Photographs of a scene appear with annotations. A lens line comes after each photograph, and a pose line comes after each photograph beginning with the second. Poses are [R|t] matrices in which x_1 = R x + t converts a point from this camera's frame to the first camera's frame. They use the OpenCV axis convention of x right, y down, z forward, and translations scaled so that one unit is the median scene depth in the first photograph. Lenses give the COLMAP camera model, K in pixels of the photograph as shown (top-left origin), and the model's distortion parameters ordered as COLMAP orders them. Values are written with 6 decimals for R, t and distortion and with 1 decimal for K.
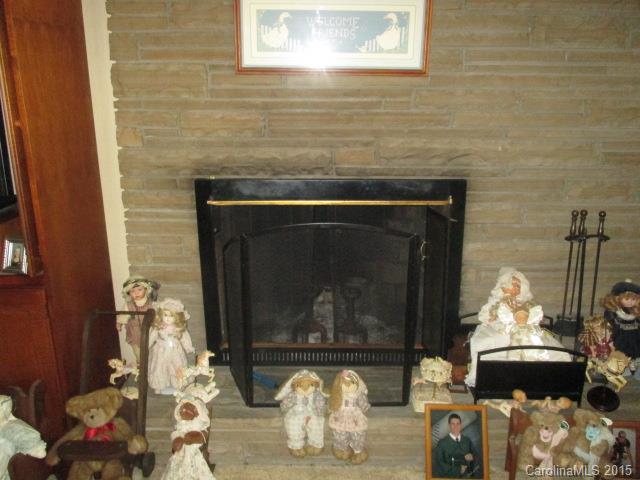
lens RADIAL K [[541.5, 0, 320.9], [0, 541.5, 234.1], [0, 0, 1]] dist [-0.007287, -0.014752]
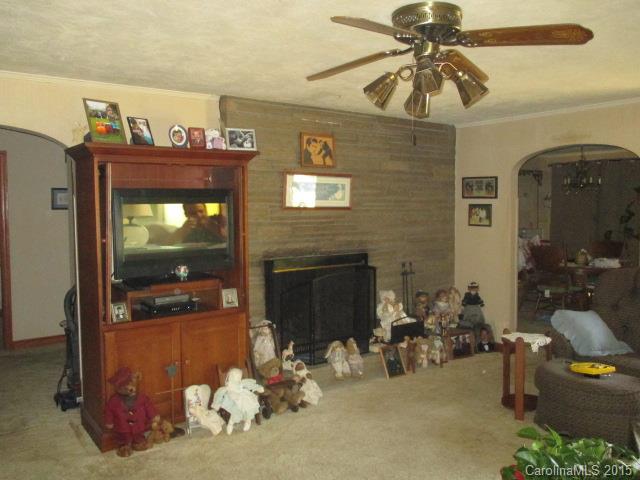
lens RADIAL K [[541.5, 0, 321.3], [0, 541.5, 237.5], [0, 0, 1]] dist [-0.007287, -0.014752]
pose [[0.801365, -0.041383, 0.596743, -1.316726], [0.154700, 0.978003, -0.139924, 0.133974], [-0.577826, 0.204446, 0.790139, -0.755619]]
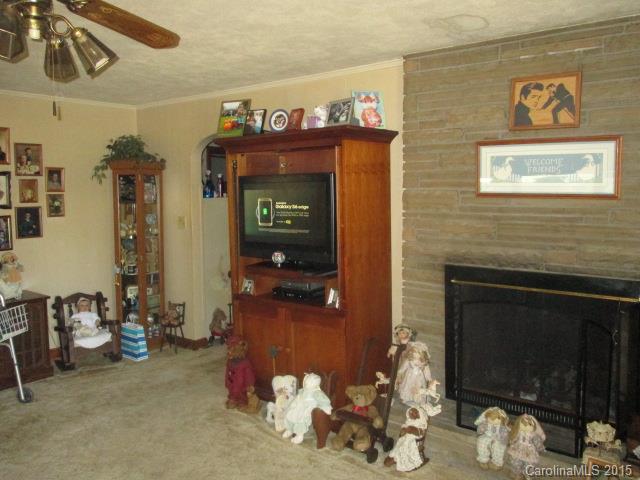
lens RADIAL K [[541.5, 0, 317.0], [0, 541.5, 233.3], [0, 0, 1]] dist [-0.007287, -0.014752]
pose [[0.788809, 0.044999, -0.612989, 0.419108], [-0.144435, 0.982960, -0.113704, 0.036589], [0.597427, 0.178228, 0.781867, -0.416604]]
